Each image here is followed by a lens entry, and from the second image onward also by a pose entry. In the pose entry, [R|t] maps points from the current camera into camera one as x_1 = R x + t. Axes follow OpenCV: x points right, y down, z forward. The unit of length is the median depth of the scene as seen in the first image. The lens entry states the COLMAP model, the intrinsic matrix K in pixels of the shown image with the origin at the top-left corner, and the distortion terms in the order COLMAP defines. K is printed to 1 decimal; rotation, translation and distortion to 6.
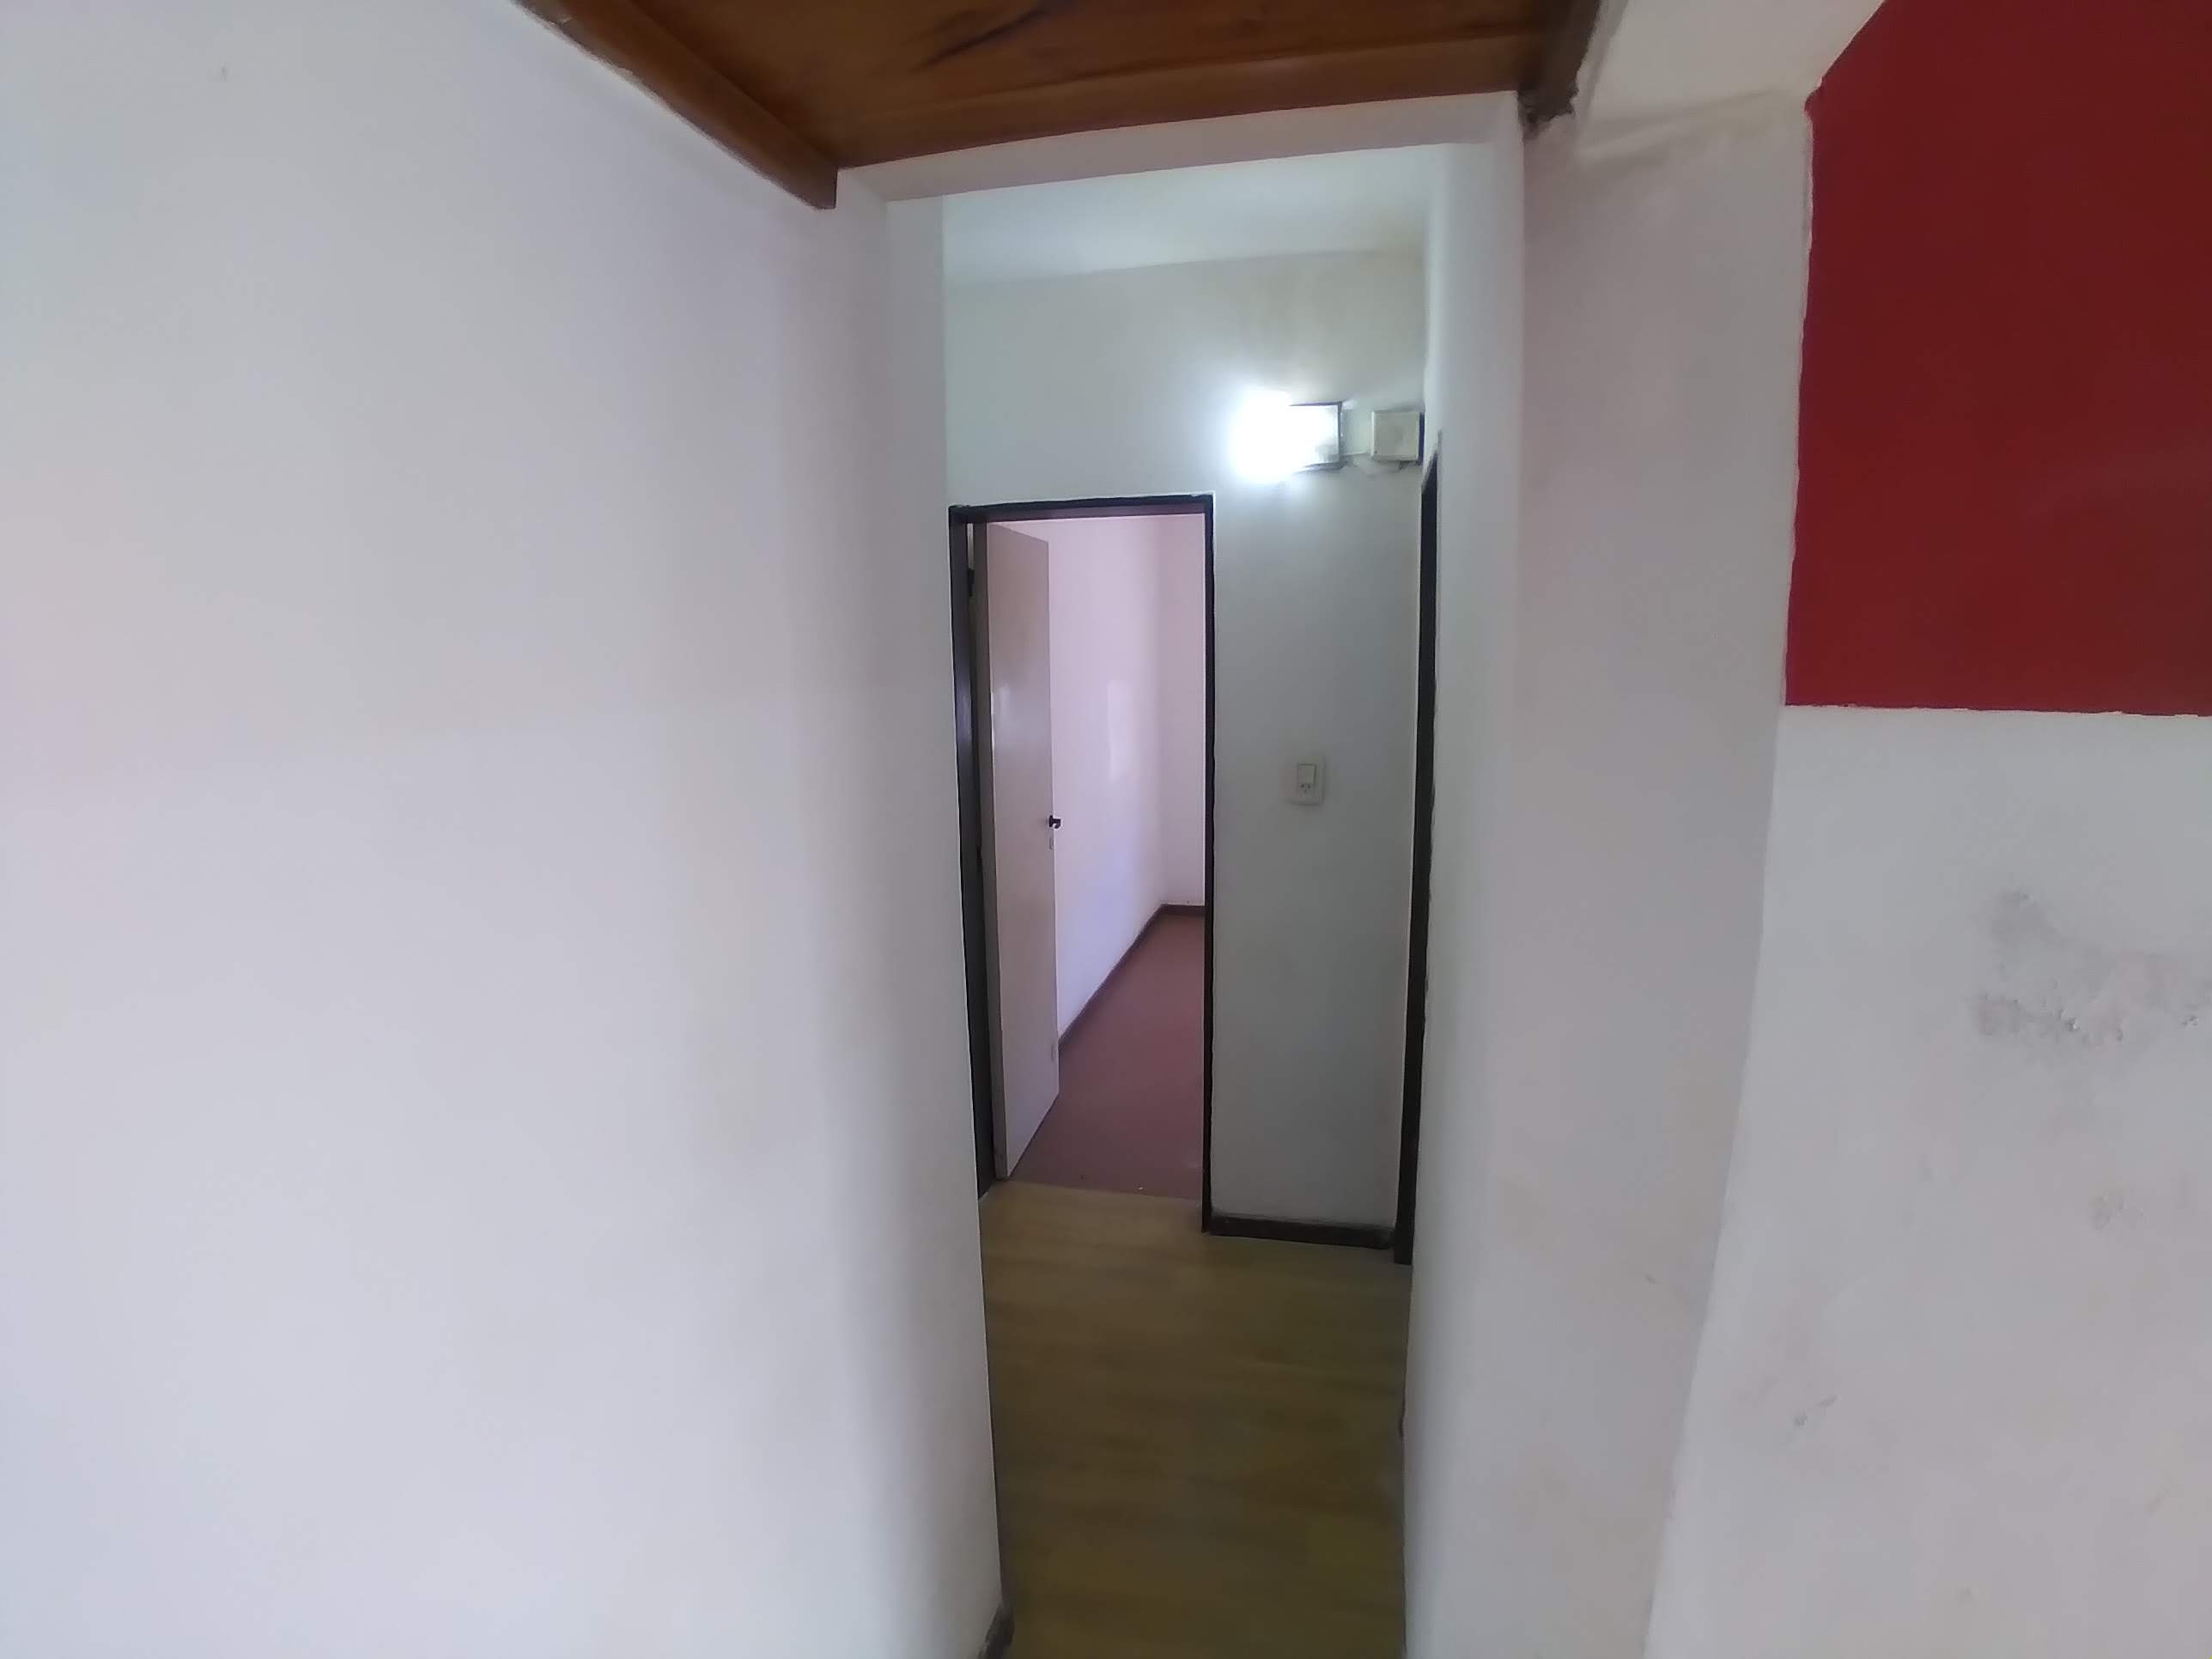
lens RADIAL K [[1122.0, 0, 1101.4], [0, 1122.0, 832.1], [0, 0, 1]] dist [-0.085199, 0.001787]
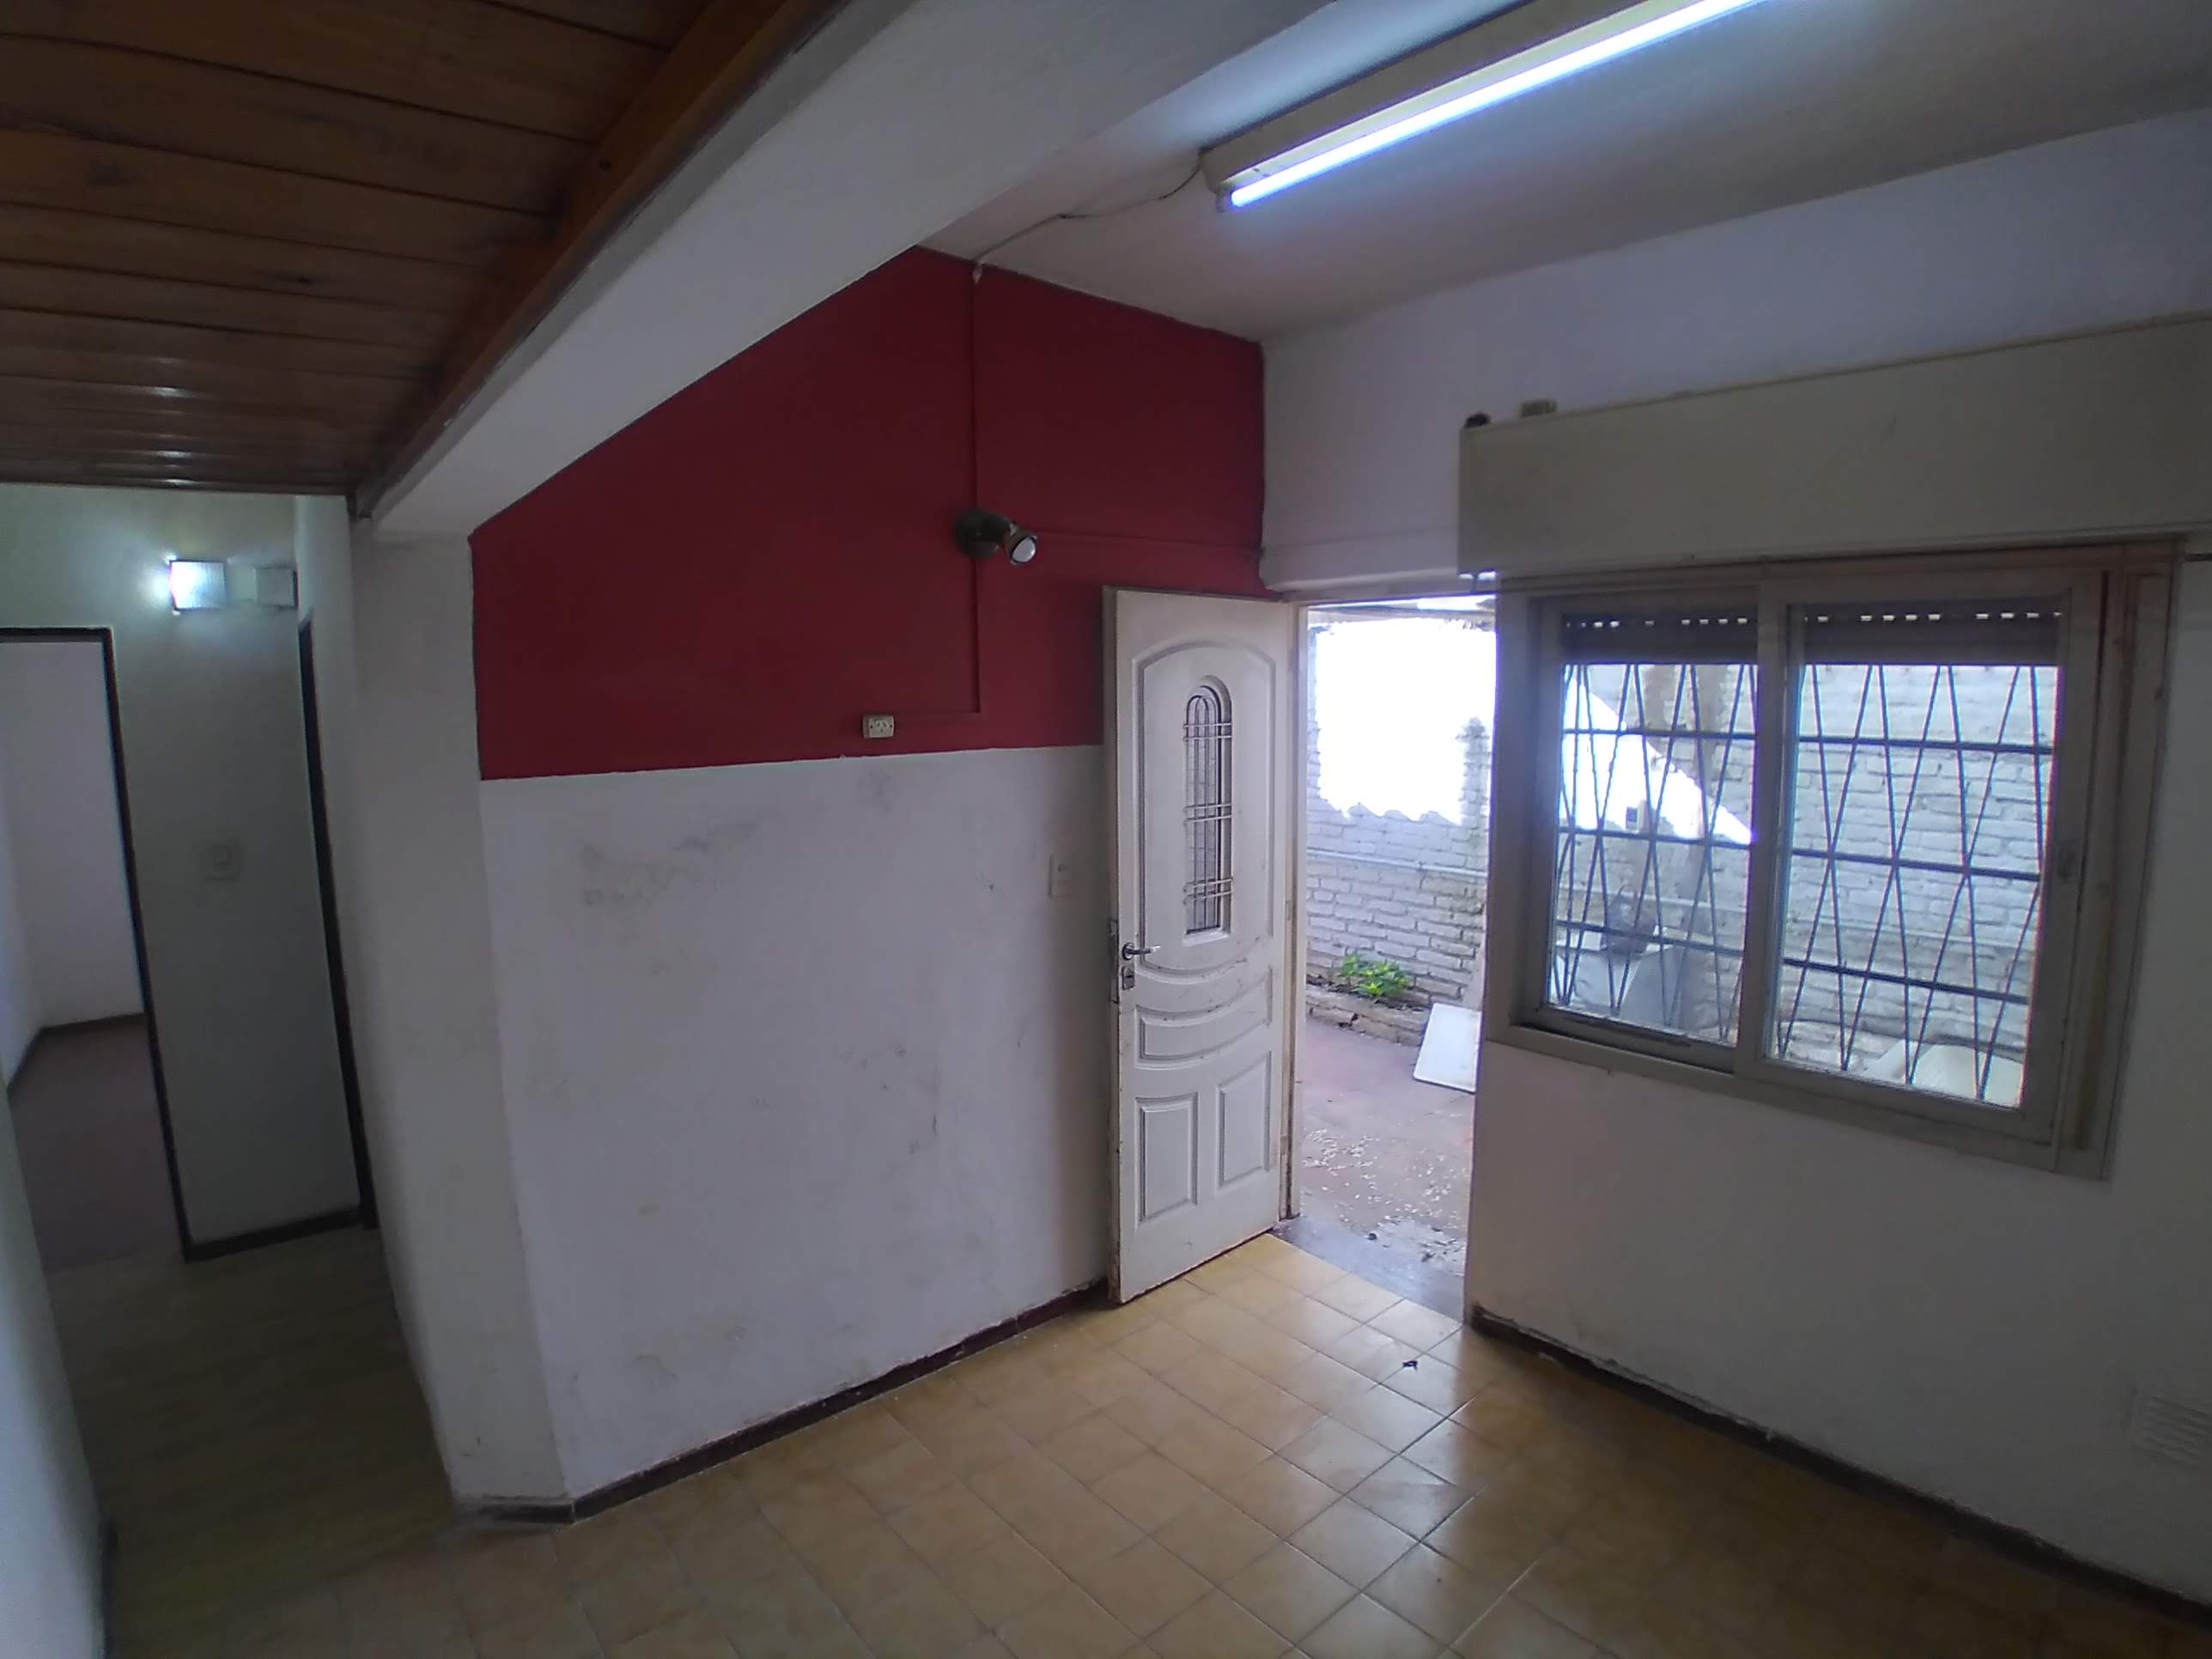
lens RADIAL K [[1122.0, 0, 1104.6], [0, 1122.0, 833.5], [0, 0, 1]] dist [-0.085199, 0.001787]
pose [[0.609512, -0.094398, 0.787137, -0.147281], [0.139957, 0.990103, 0.010364, 0.053962], [-0.780325, 0.103848, 0.616692, -0.509233]]
